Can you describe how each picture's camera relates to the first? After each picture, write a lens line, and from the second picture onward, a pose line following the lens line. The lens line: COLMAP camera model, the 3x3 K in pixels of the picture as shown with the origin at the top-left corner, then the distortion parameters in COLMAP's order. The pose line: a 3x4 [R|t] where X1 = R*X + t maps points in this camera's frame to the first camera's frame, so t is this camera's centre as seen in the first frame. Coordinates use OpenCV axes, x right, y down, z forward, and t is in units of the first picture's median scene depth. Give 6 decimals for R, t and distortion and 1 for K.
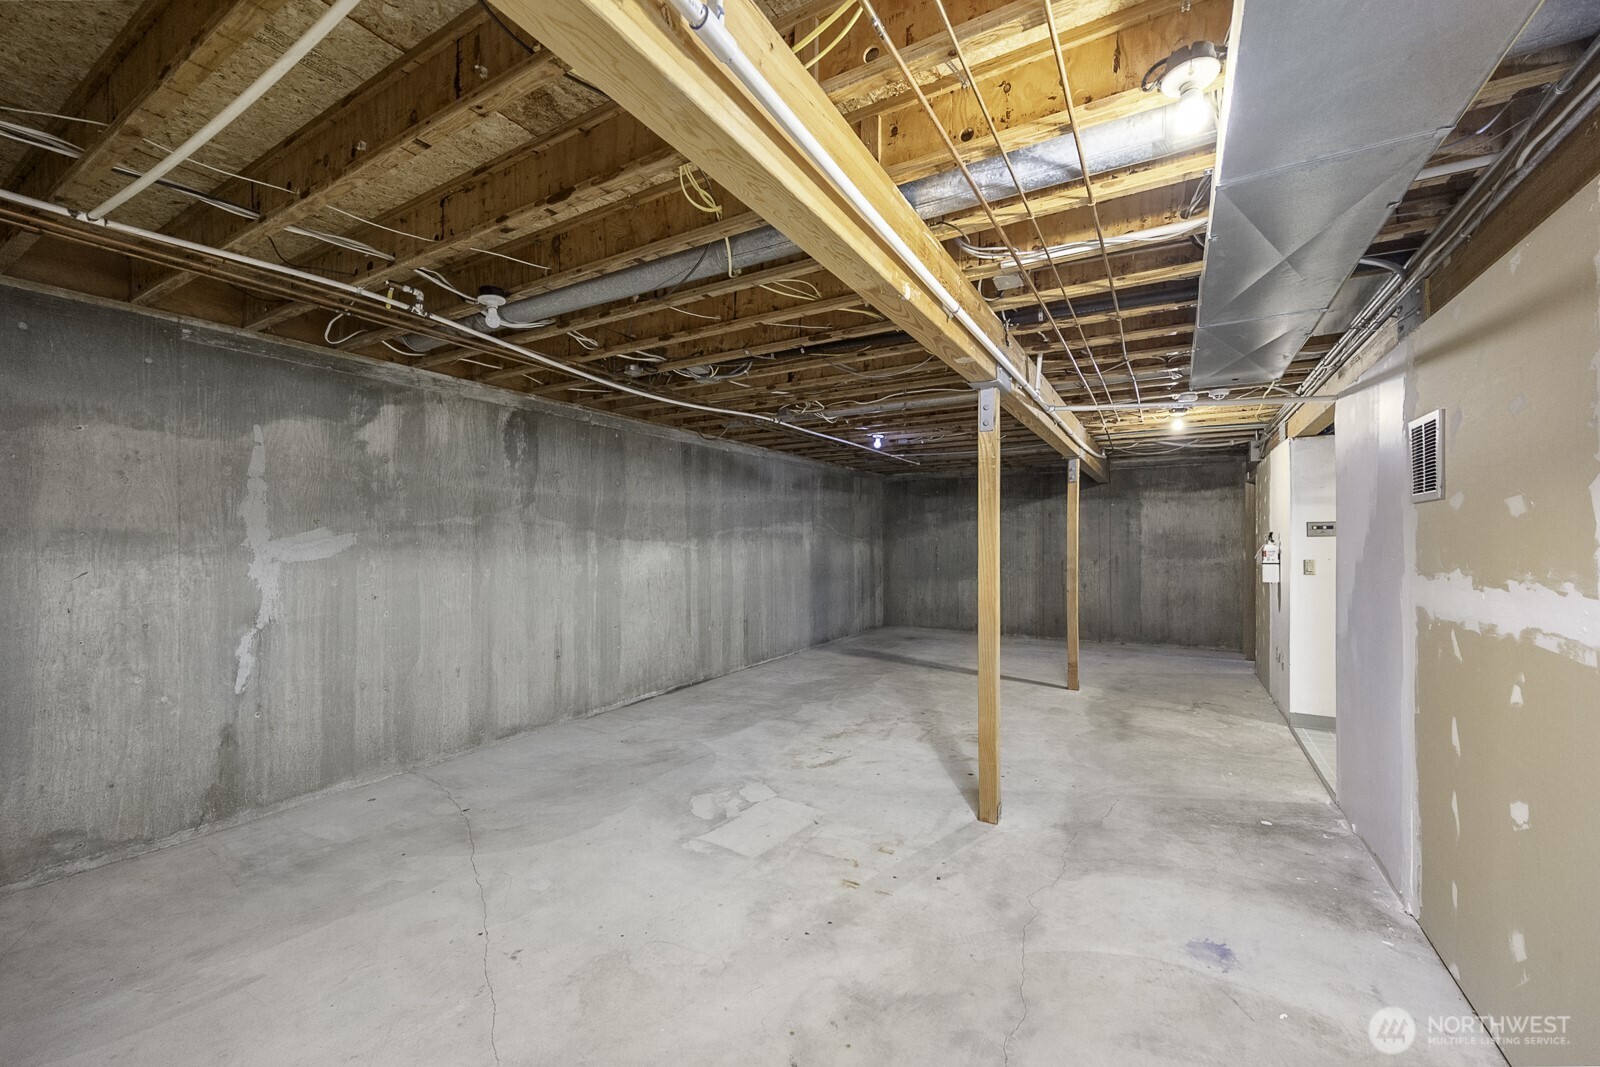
lens RADIAL K [[644.3, 0, 796.6], [0, 644.3, 535.0], [0, 0, 1]] dist [0.000434, -0.000656]
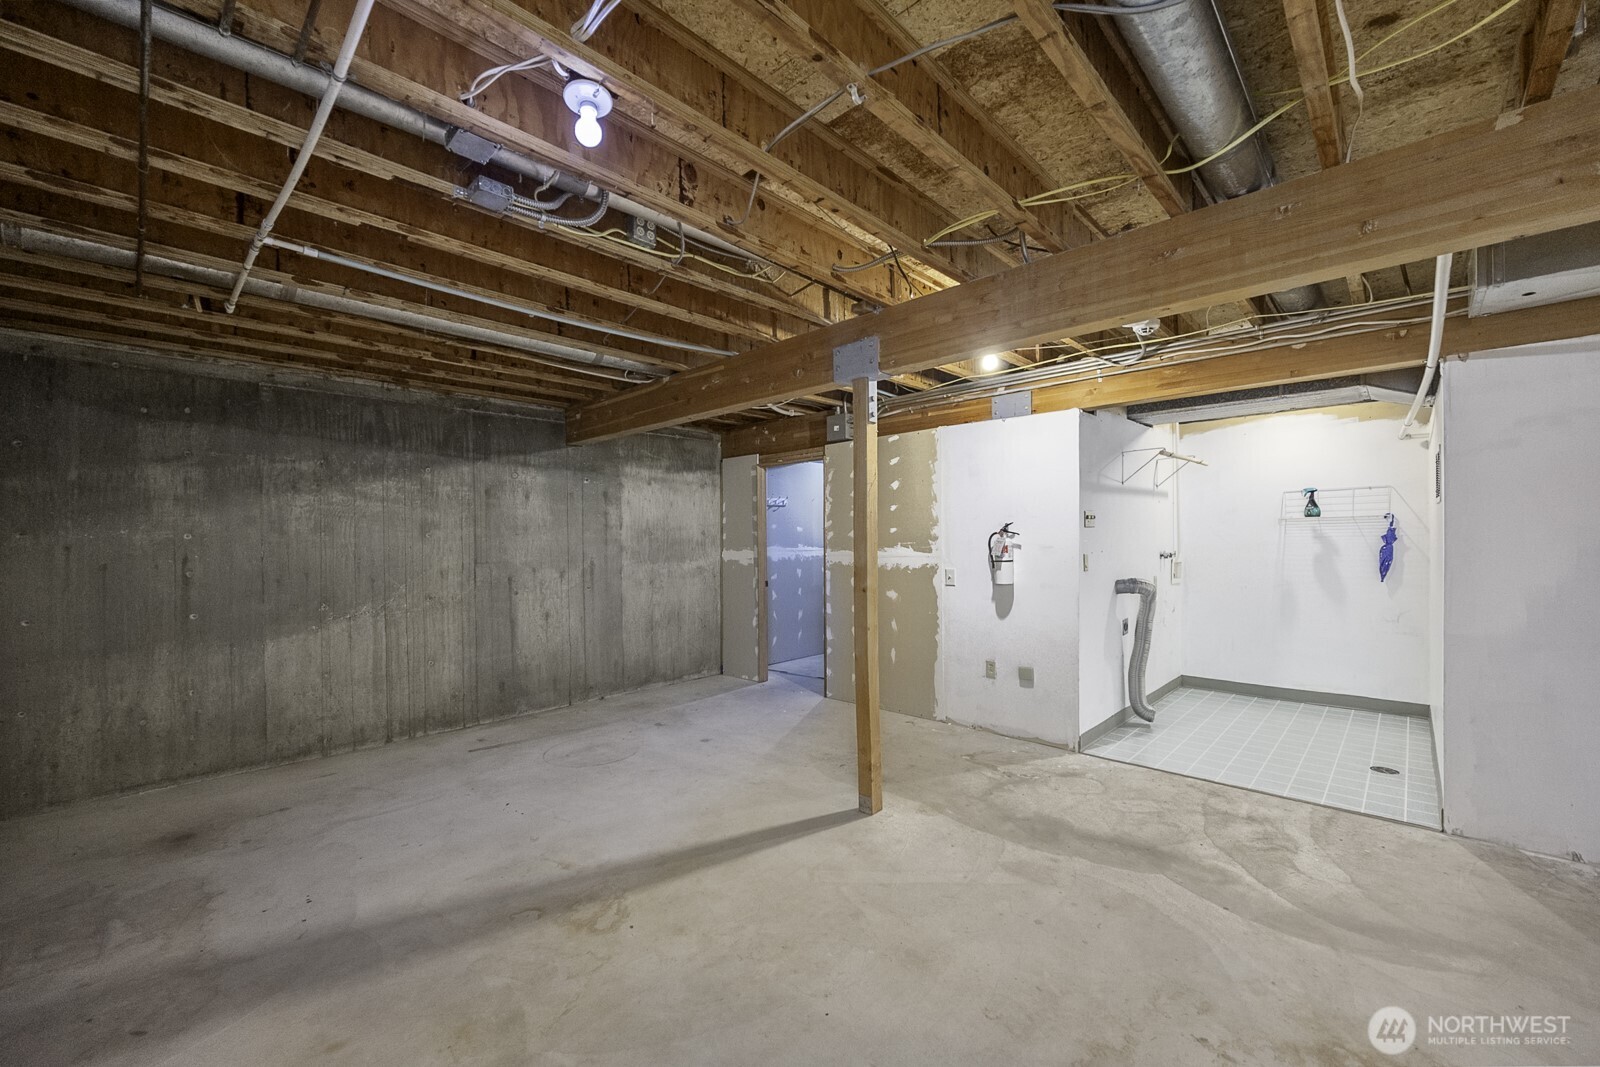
lens RADIAL K [[644.3, 0, 806.5], [0, 644.3, 536.9], [0, 0, 1]] dist [0.000434, -0.000656]
pose [[0.213391, -0.000728, 0.976967, -0.080050], [-0.000654, 0.999999, 0.000888, 0.006432], [-0.976967, -0.000829, 0.213391, 0.670096]]
